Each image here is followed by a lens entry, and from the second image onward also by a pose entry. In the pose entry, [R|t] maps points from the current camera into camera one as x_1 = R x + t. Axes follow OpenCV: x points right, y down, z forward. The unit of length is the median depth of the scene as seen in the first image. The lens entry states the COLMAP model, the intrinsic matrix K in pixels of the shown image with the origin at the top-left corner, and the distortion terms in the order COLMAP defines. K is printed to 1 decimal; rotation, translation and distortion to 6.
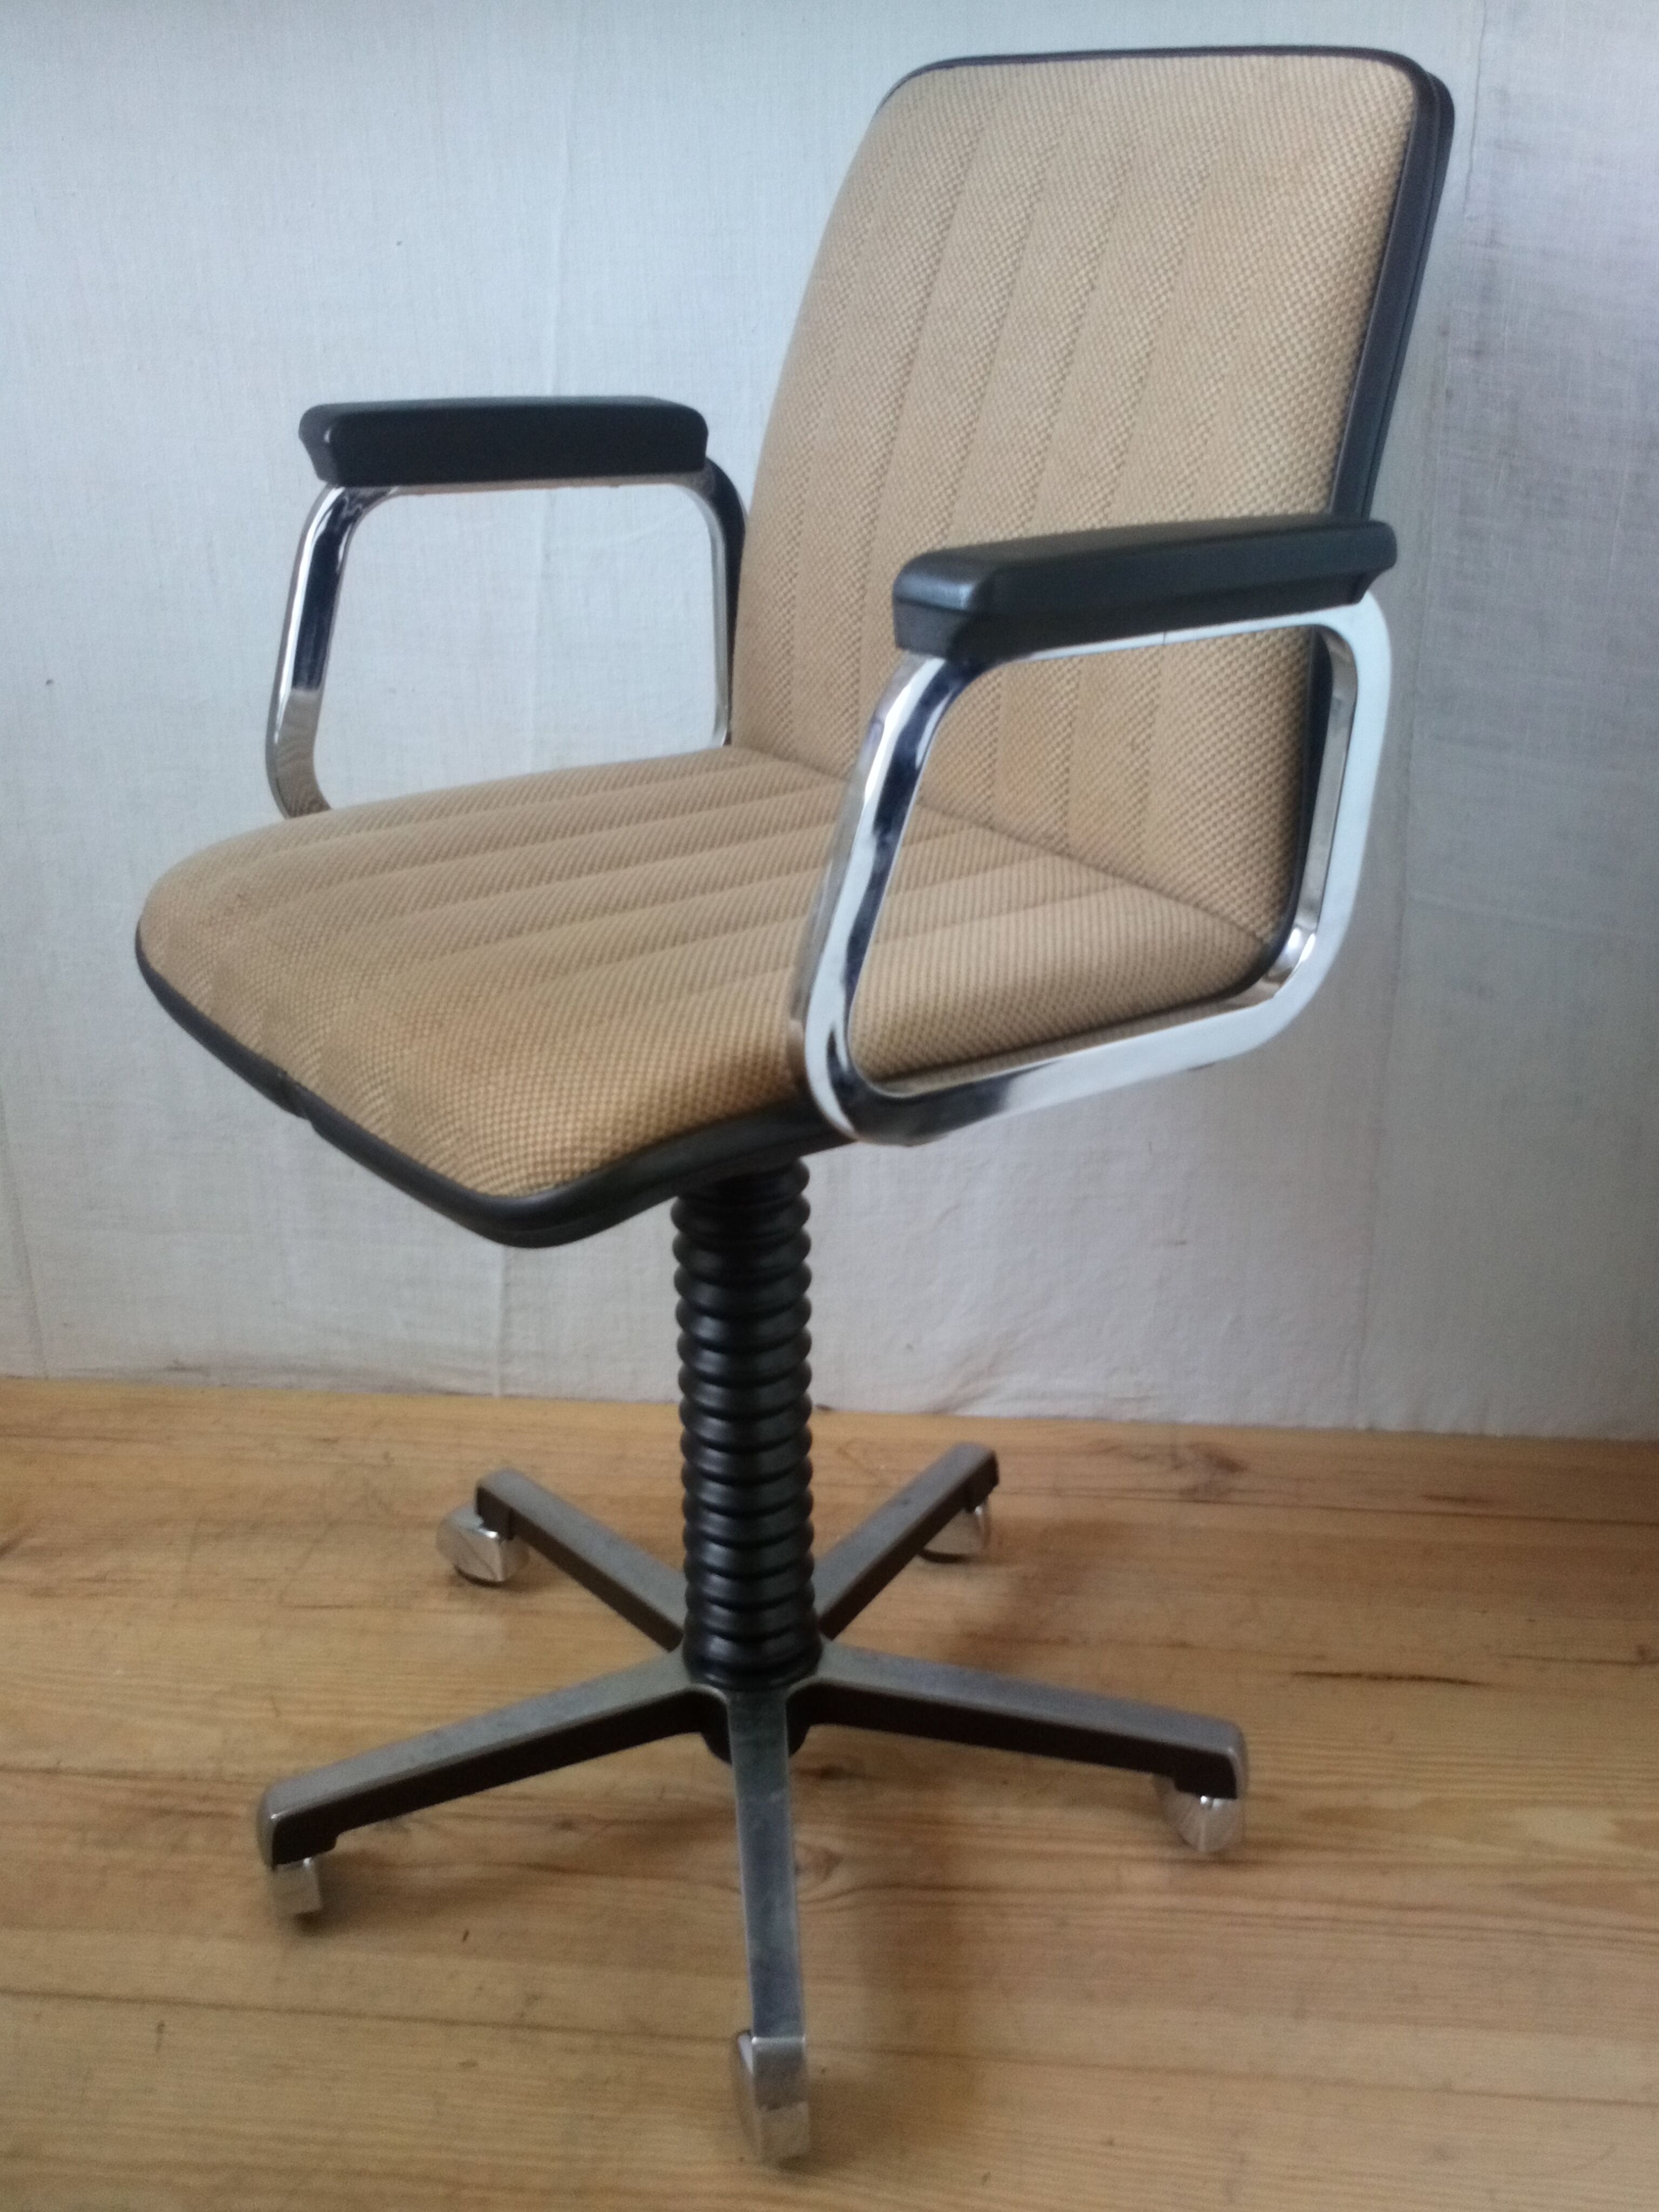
lens RADIAL K [[2514.3, 0, 847.5], [0, 2514.3, 1083.1], [0, 0, 1]] dist [0.029223, 0.000000]
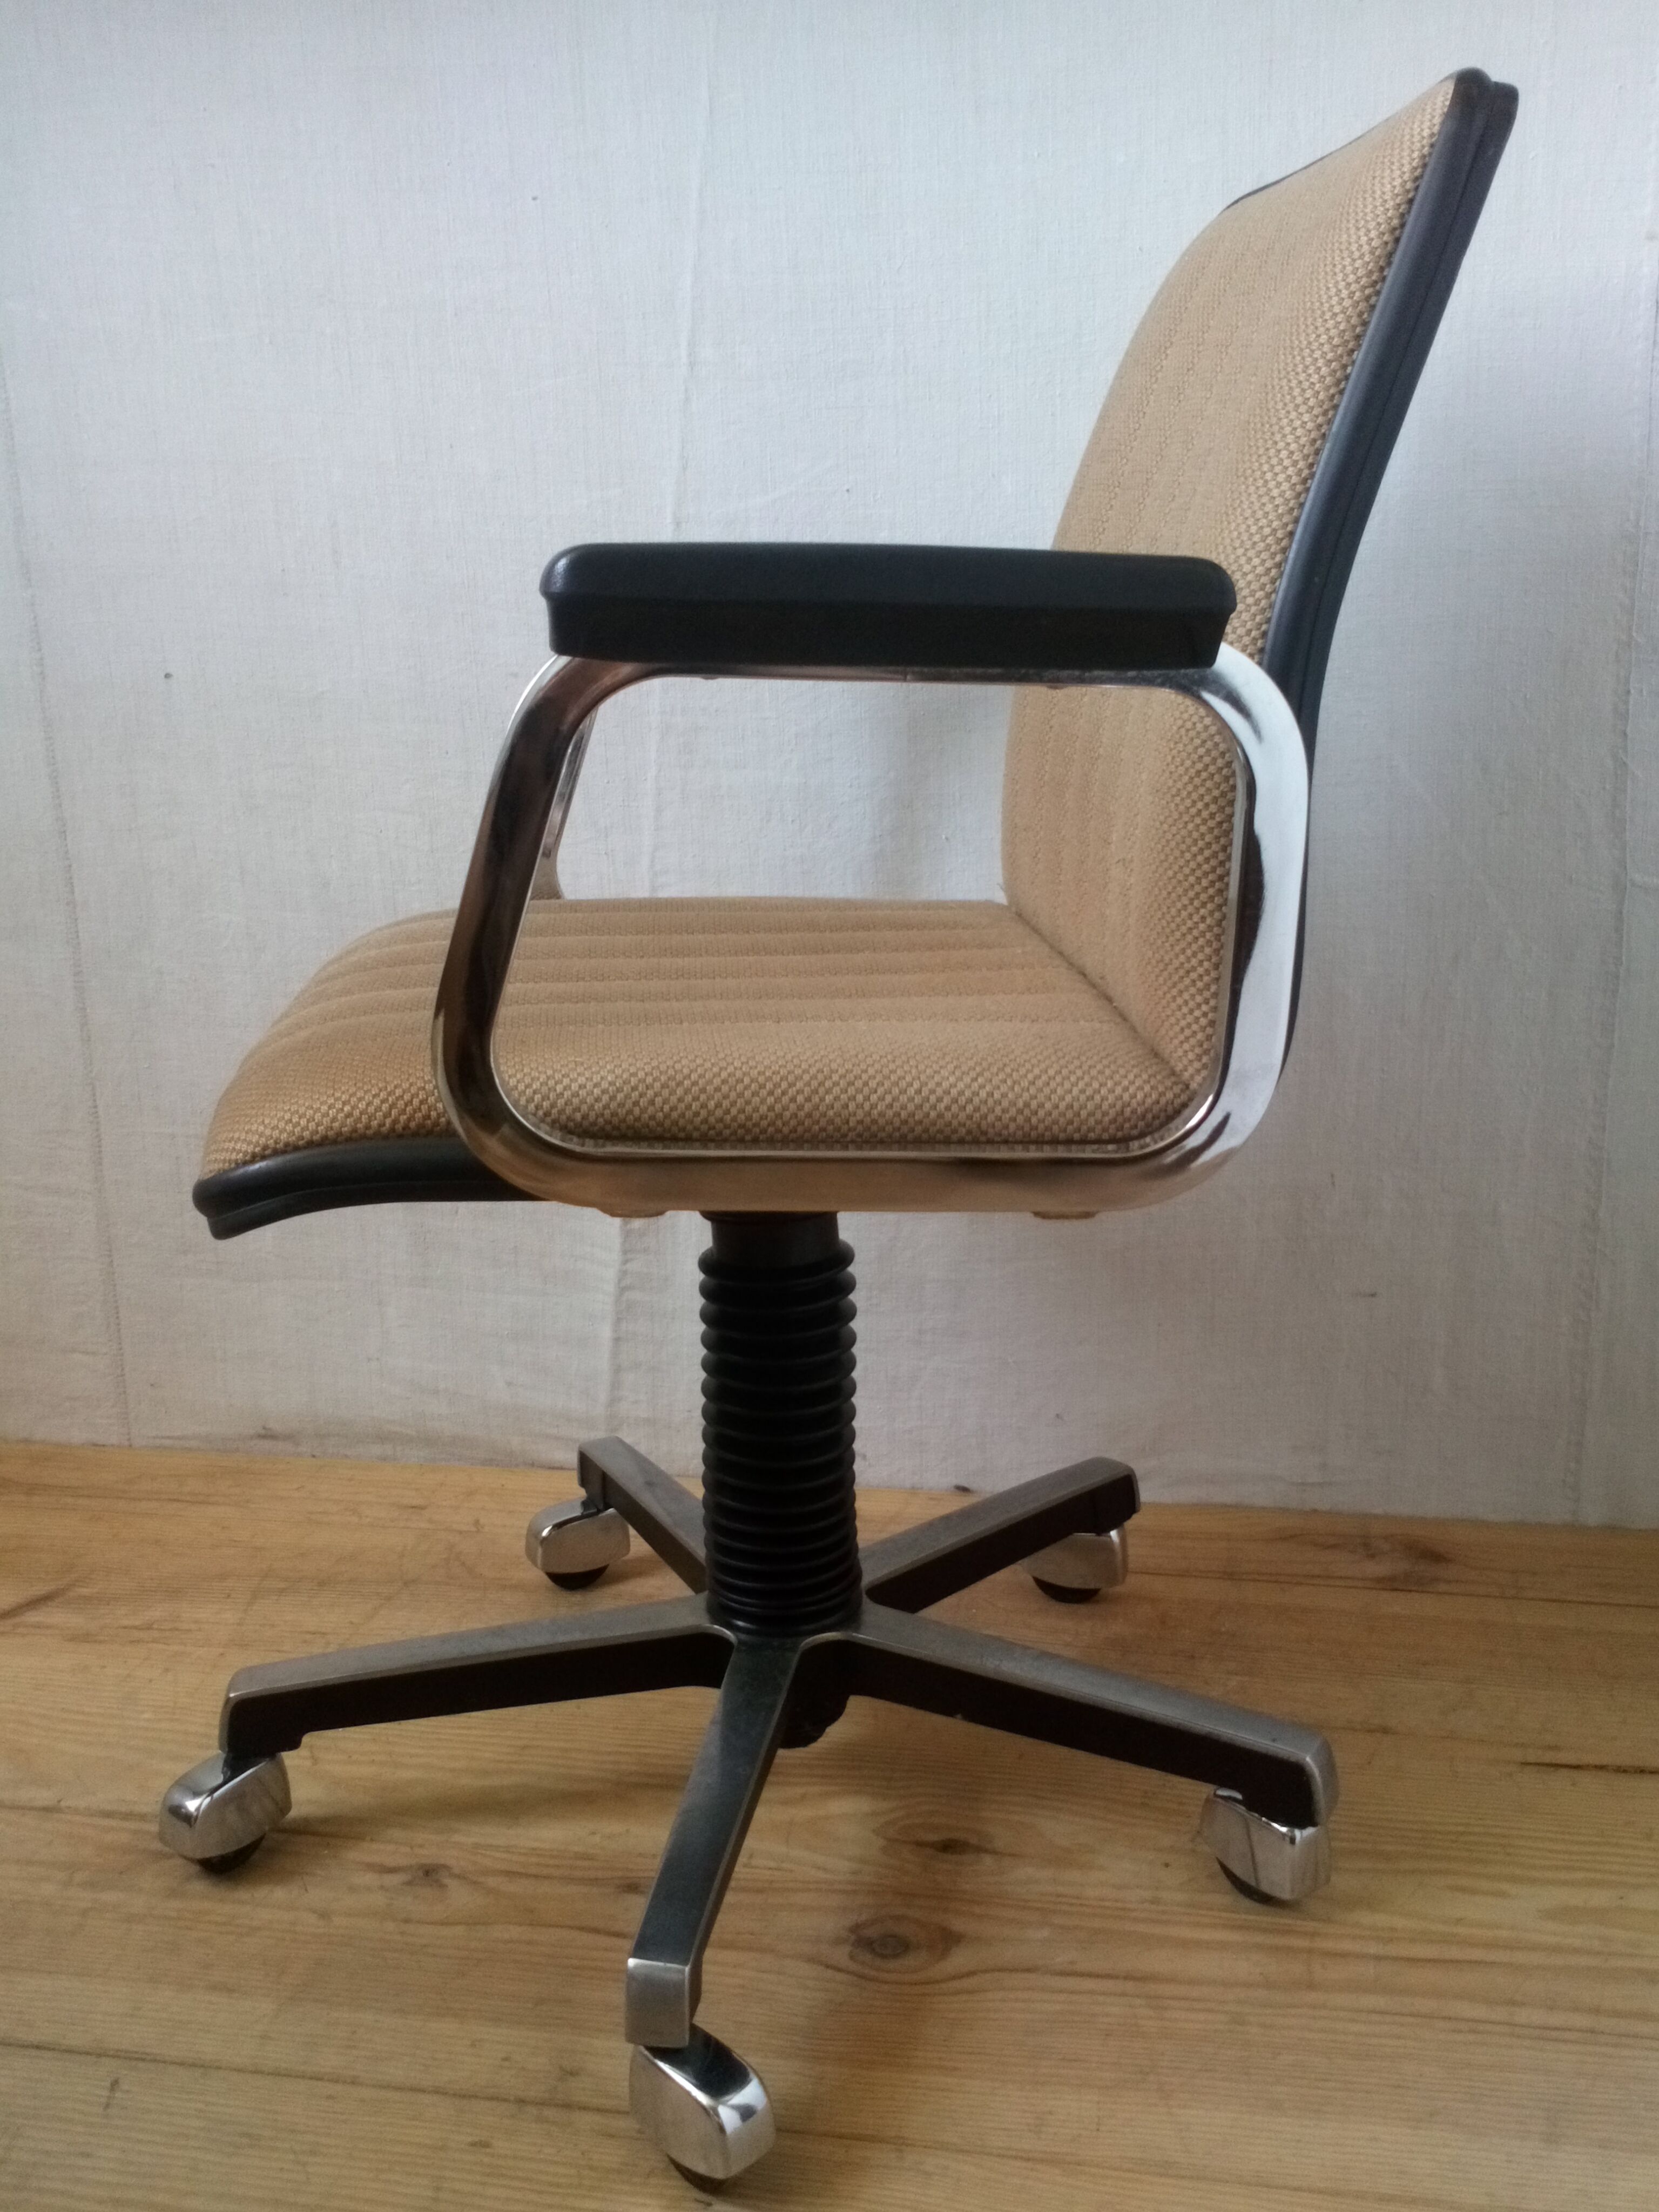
lens RADIAL K [[2311.3, 0, 812.8], [0, 2311.3, 1078.7], [0, 0, 1]] dist [0.025110, 0.000000]
pose [[0.995214, 0.008974, -0.097311, 0.017581], [-0.025920, 0.984350, -0.174309, 0.146369], [0.094224, 0.175997, 0.979871, 0.188303]]
